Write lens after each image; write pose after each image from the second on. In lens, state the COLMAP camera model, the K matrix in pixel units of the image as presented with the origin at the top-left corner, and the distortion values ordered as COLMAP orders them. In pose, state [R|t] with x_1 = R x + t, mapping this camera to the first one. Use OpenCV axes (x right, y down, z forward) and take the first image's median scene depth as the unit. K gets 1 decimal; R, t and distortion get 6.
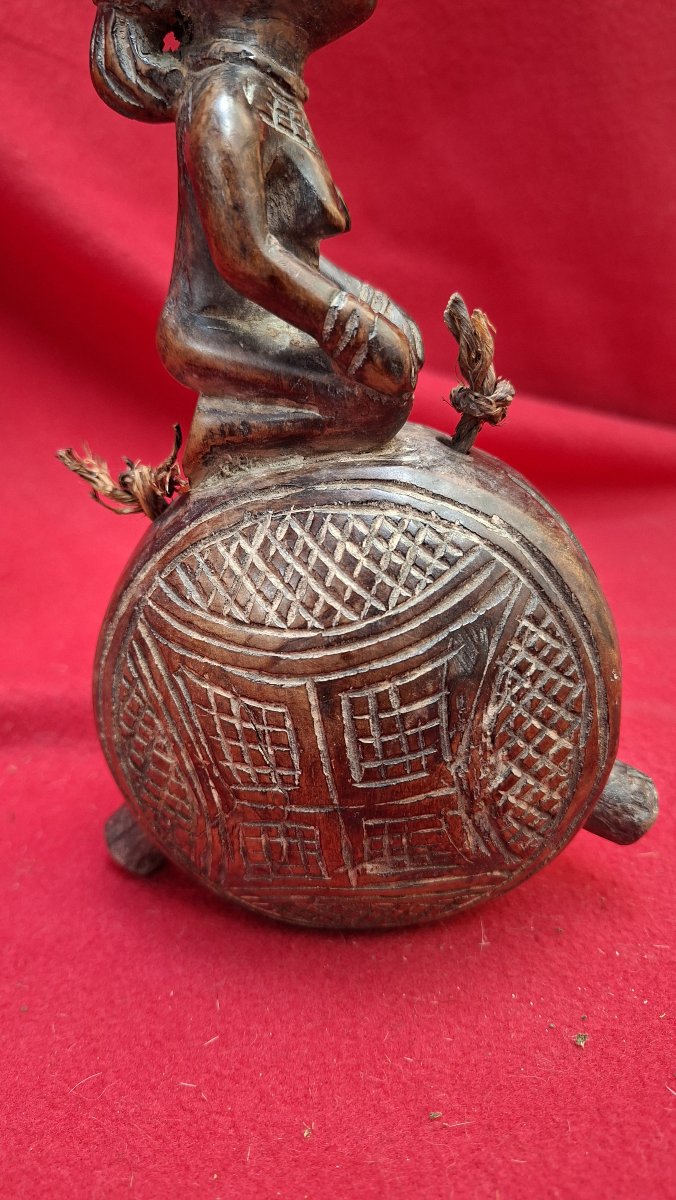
lens RADIAL K [[872.7, 0, 338.0], [0, 872.7, 600.0], [0, 0, 1]] dist [0.073421, -0.199017]
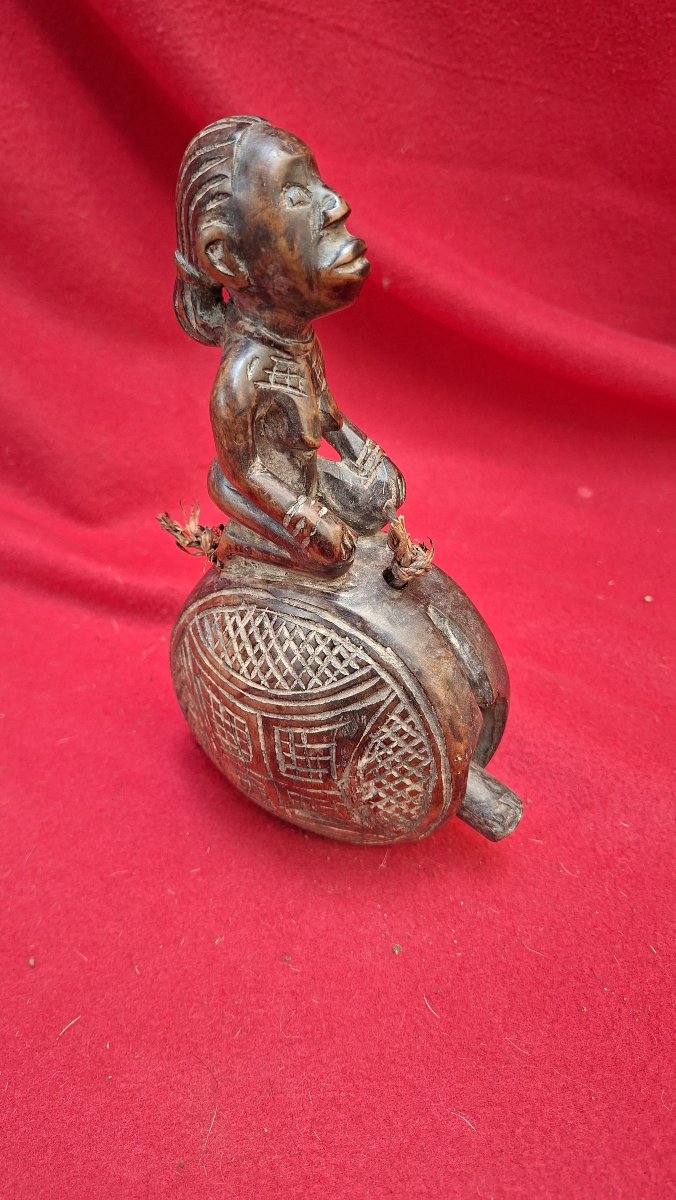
lens RADIAL K [[827.9, 0, 342.4], [0, 827.9, 622.9], [0, 0, 1]] dist [0.045209, -0.085236]
pose [[0.931127, 0.261071, -0.254645, 0.454975], [-0.176982, 0.933983, 0.310407, -0.561990], [0.318873, -0.243961, 0.915862, -0.317649]]
